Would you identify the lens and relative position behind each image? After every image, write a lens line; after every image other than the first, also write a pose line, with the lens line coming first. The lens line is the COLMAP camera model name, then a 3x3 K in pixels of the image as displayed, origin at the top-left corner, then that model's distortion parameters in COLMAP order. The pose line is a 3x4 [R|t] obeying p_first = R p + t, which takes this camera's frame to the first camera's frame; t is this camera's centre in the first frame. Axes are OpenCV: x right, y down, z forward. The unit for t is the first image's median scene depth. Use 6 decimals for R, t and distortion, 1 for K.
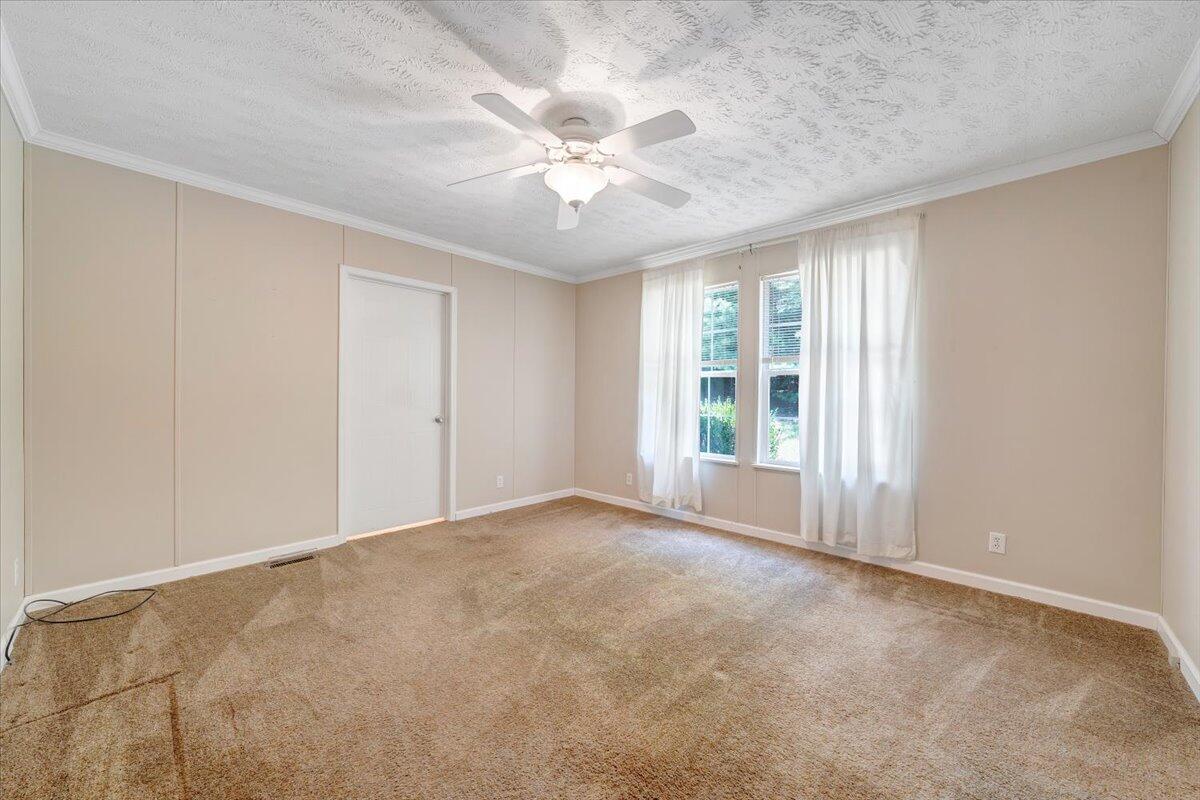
lens RADIAL K [[440.4, 0, 610.9], [0, 440.4, 389.6], [0, 0, 1]] dist [0.001886, -0.000350]
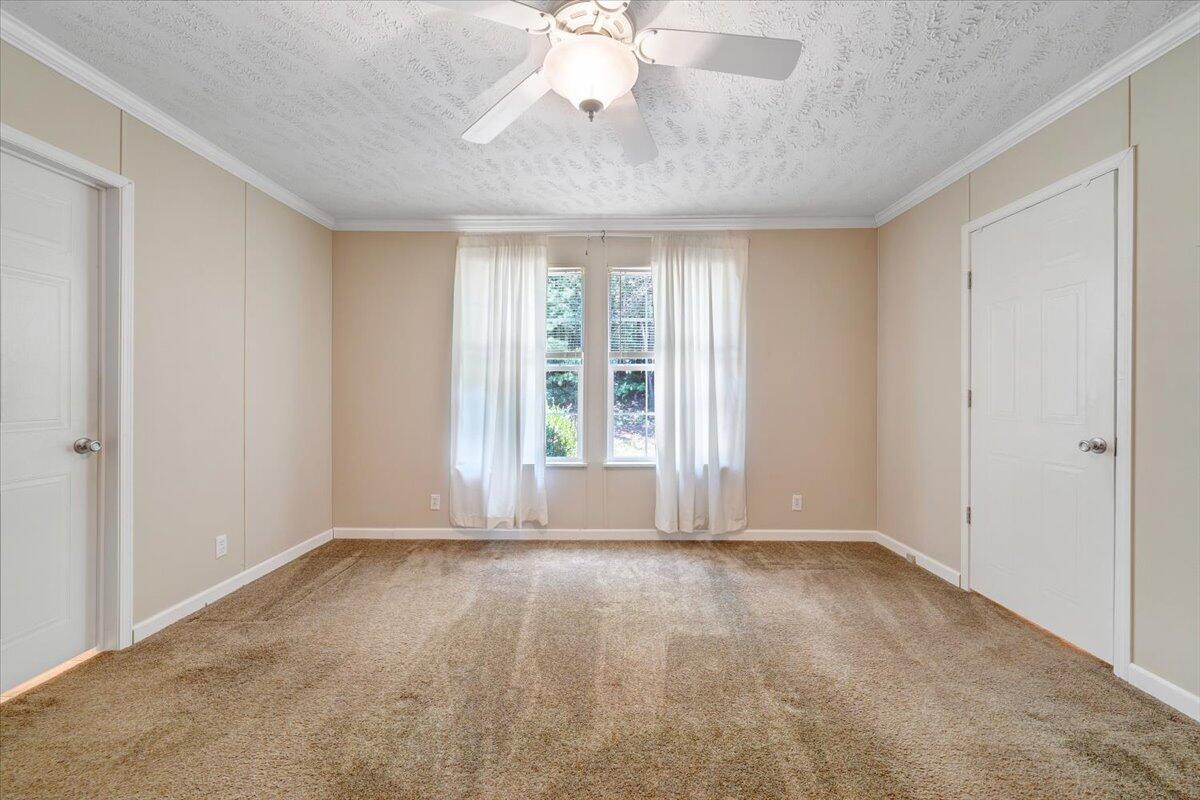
lens RADIAL K [[440.4, 0, 602.2], [0, 440.4, 385.5], [0, 0, 1]] dist [0.001886, -0.000350]
pose [[0.750767, 0.002263, 0.660563, -0.308204], [-0.002298, 0.999997, -0.000813, 0.001858], [-0.660563, -0.000908, 0.750770, 0.293127]]
